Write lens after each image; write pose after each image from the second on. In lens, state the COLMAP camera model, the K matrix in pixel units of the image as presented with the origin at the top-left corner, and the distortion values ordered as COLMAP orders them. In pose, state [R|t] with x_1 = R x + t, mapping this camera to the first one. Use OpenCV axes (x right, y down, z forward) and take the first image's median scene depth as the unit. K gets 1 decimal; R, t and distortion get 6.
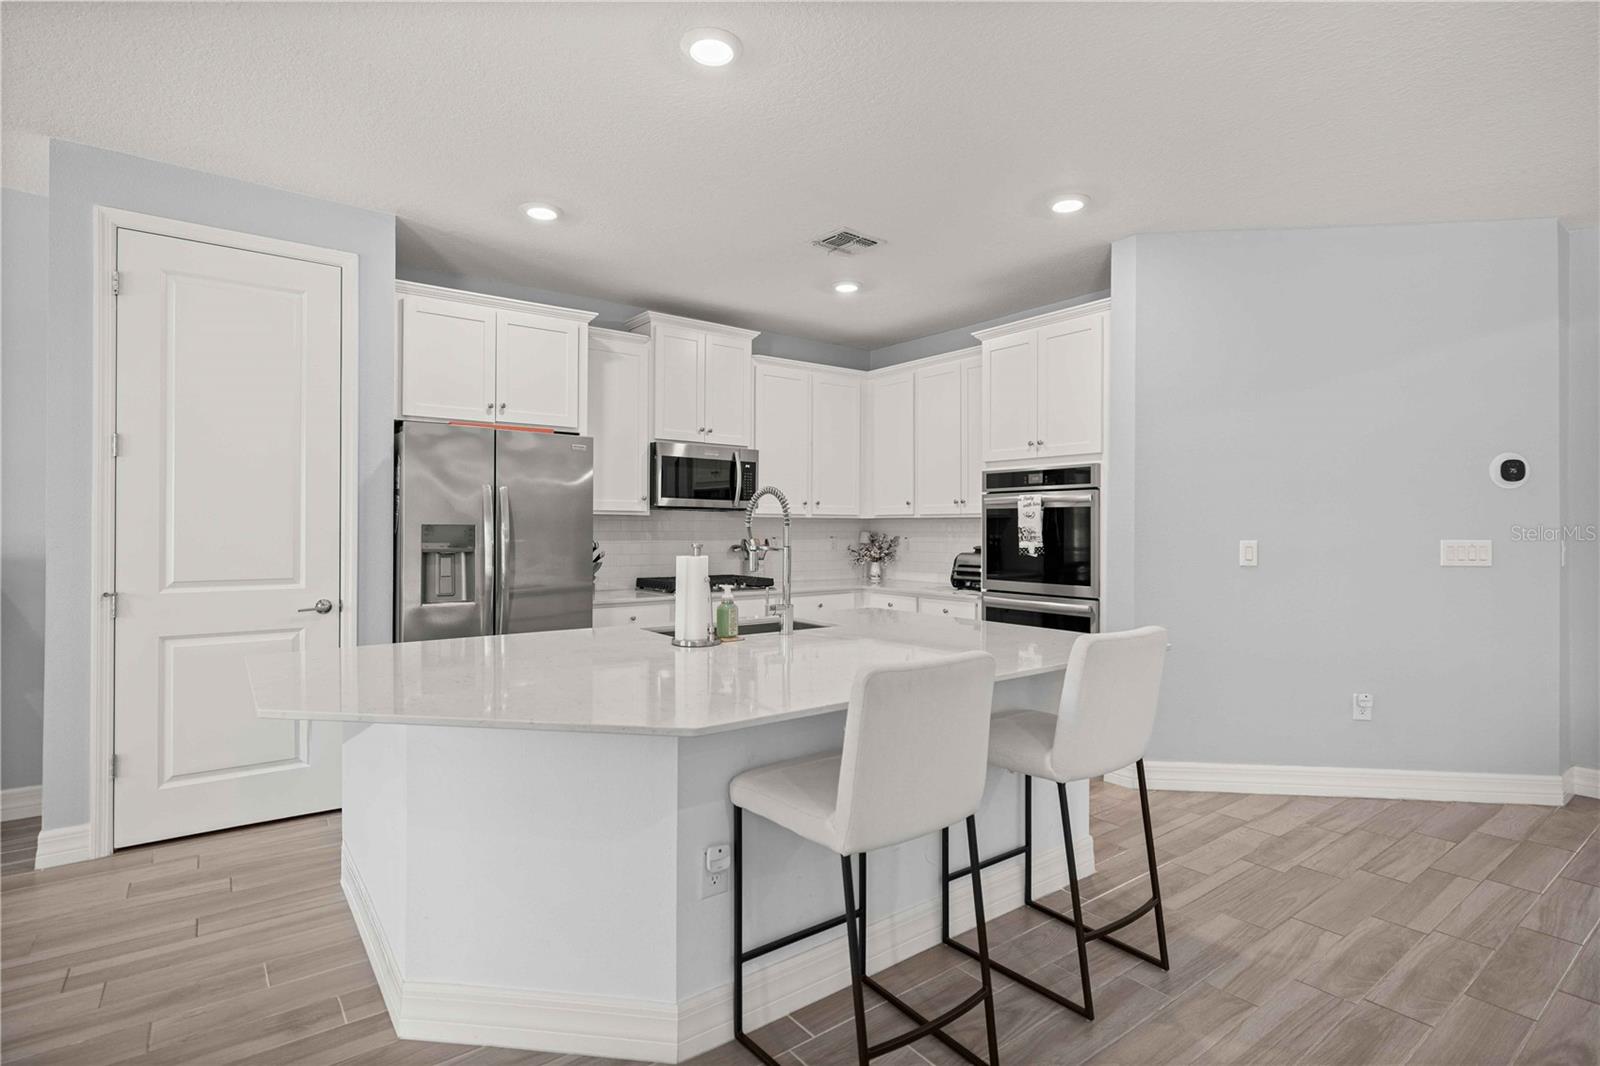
lens RADIAL K [[782.5, 0, 799.1], [0, 782.5, 528.2], [0, 0, 1]] dist [-0.001419, 0.000530]
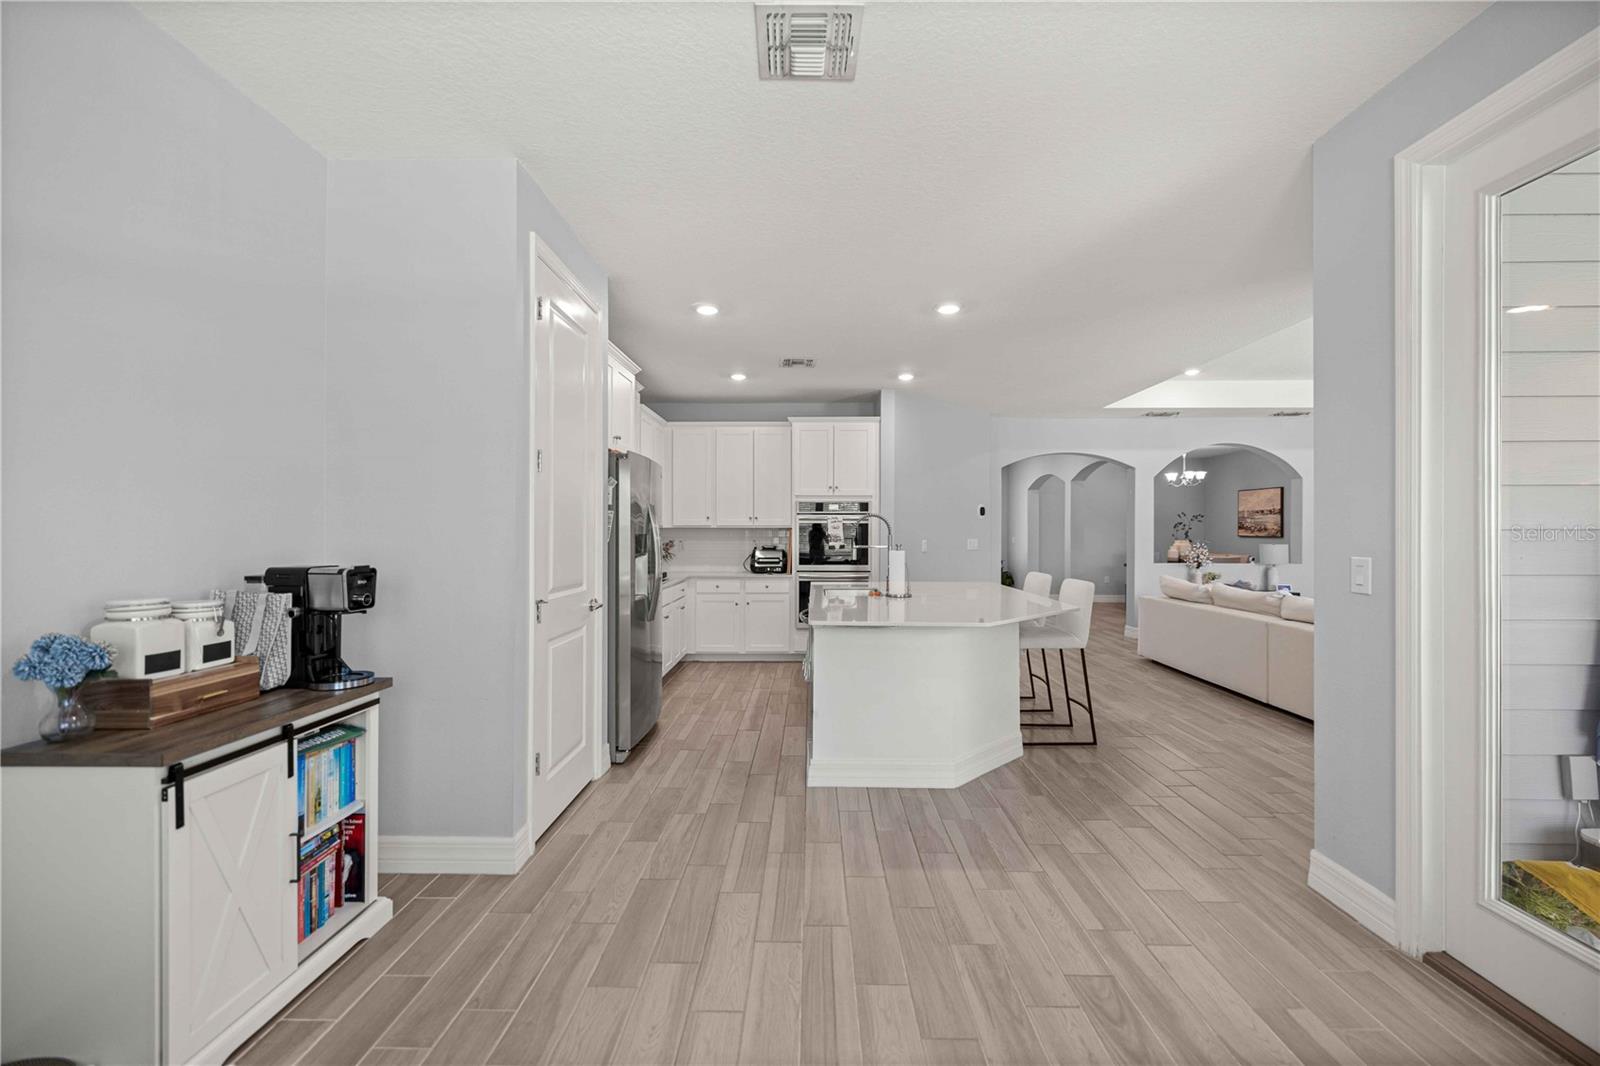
lens RADIAL K [[675.8, 0, 802.9], [0, 675.8, 533.8], [0, 0, 1]] dist [0.001193, 0.000079]
pose [[0.608699, -0.002111, 0.793398, -0.980215], [-0.000894, 0.999994, 0.003347, -0.007932], [-0.793401, -0.002746, 0.608693, 0.112657]]
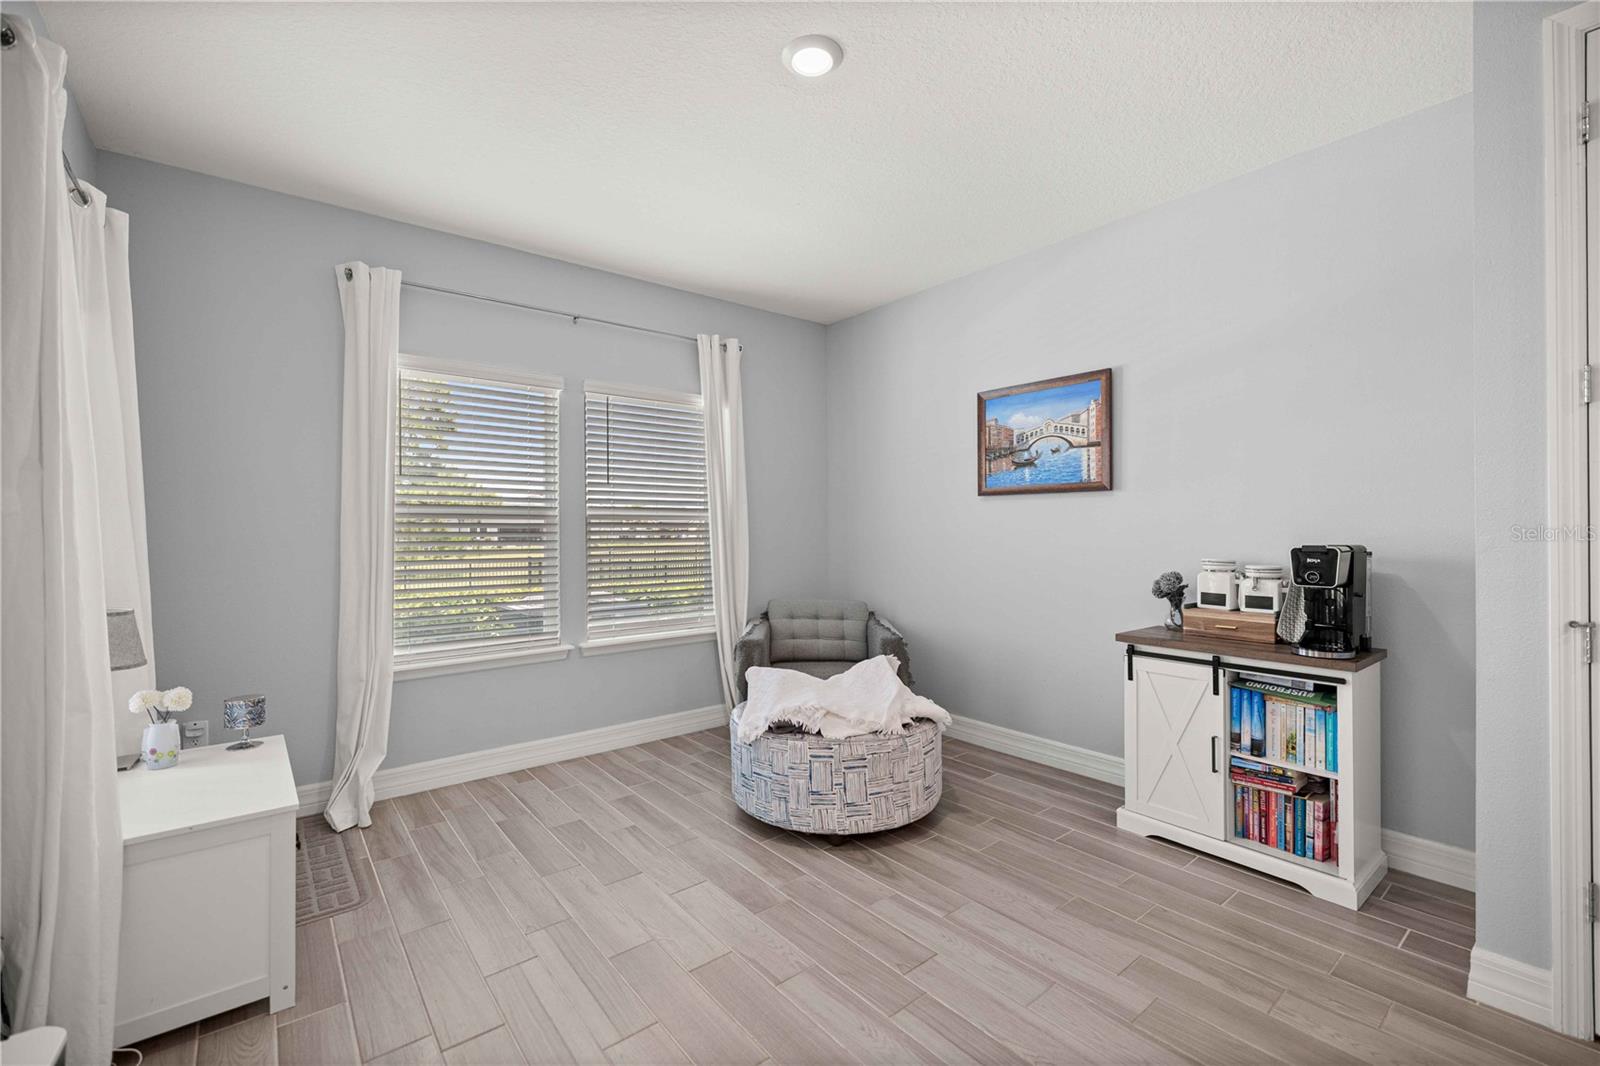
lens RADIAL K [[680.4, 0, 796.9], [0, 680.4, 527.3], [0, 0, 1]] dist [0.001844, 0.000205]
pose [[0.032962, -0.007554, -0.999428, -0.250459], [0.007178, 0.999947, -0.007321, 0.004581], [0.999431, -0.006933, 0.033014, 0.250369]]
